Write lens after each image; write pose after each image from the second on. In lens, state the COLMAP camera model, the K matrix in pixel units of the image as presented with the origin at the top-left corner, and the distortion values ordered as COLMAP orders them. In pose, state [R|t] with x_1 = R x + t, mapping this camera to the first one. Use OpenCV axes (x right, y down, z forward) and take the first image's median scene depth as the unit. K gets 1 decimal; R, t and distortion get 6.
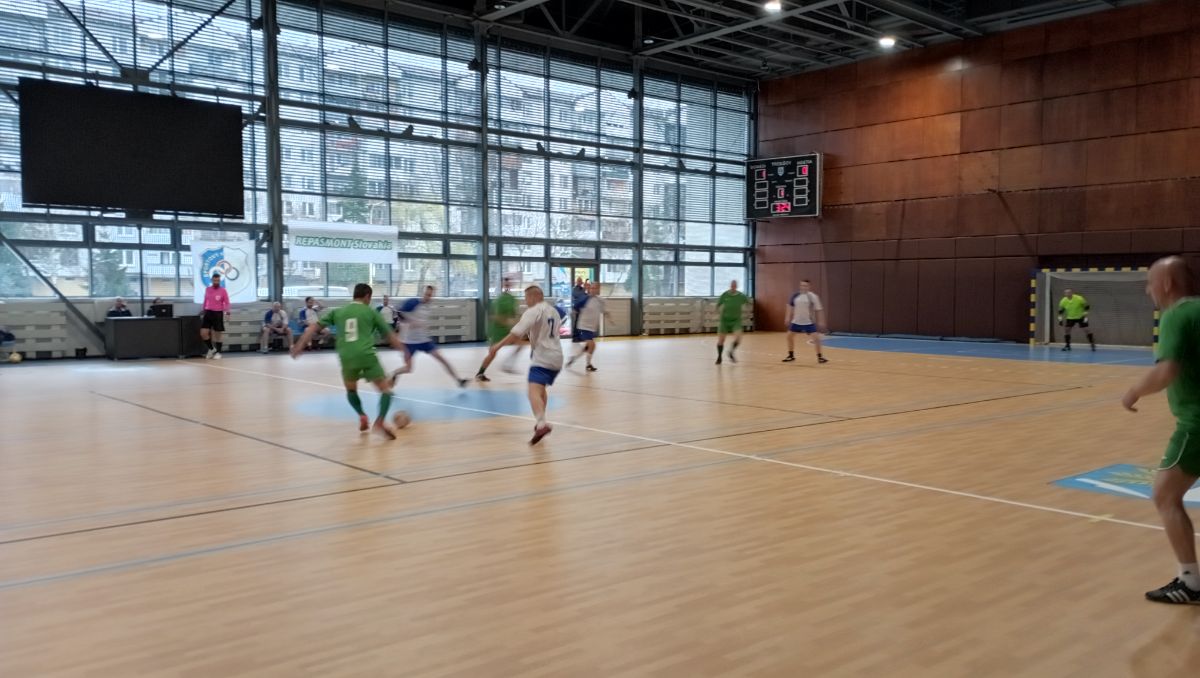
lens RADIAL K [[957.0, 0, 614.7], [0, 957.0, 343.1], [0, 0, 1]] dist [0.082032, -0.021351]
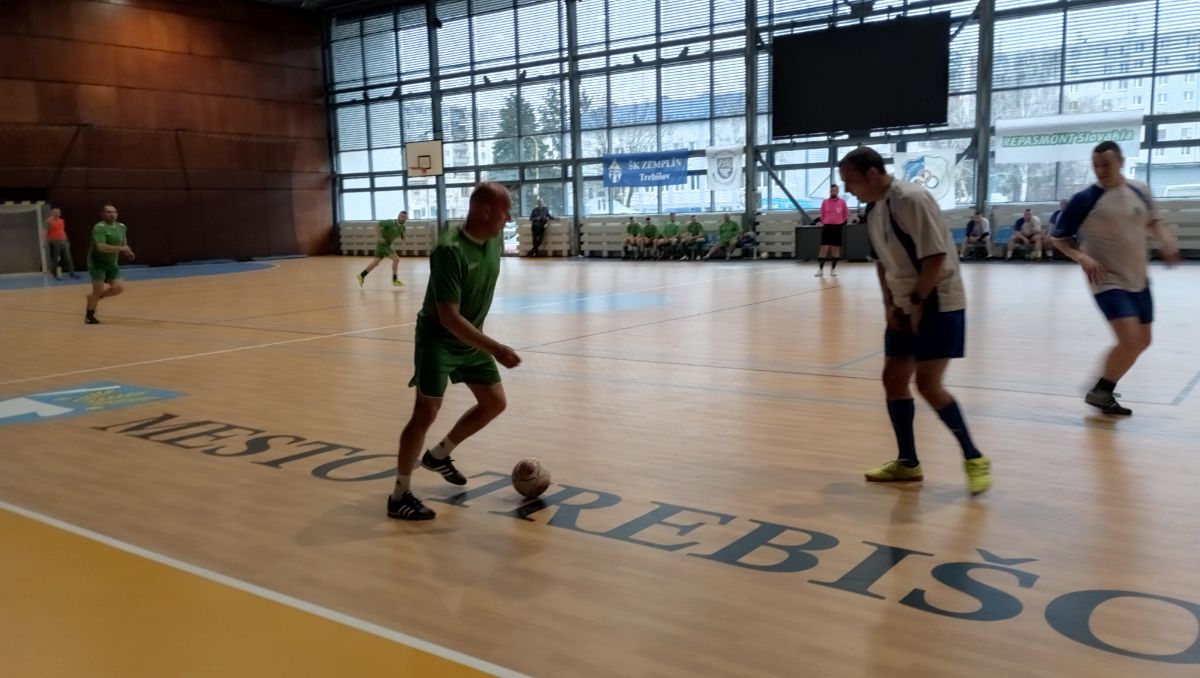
lens RADIAL K [[936.3, 0, 597.9], [0, 936.3, 307.6], [0, 0, 1]] dist [0.084645, -0.054584]
pose [[0.239004, 0.092867, -0.966568, 0.733907], [-0.022623, 0.995678, 0.090070, -0.033256], [0.970755, 0.000340, 0.240072, 0.628095]]
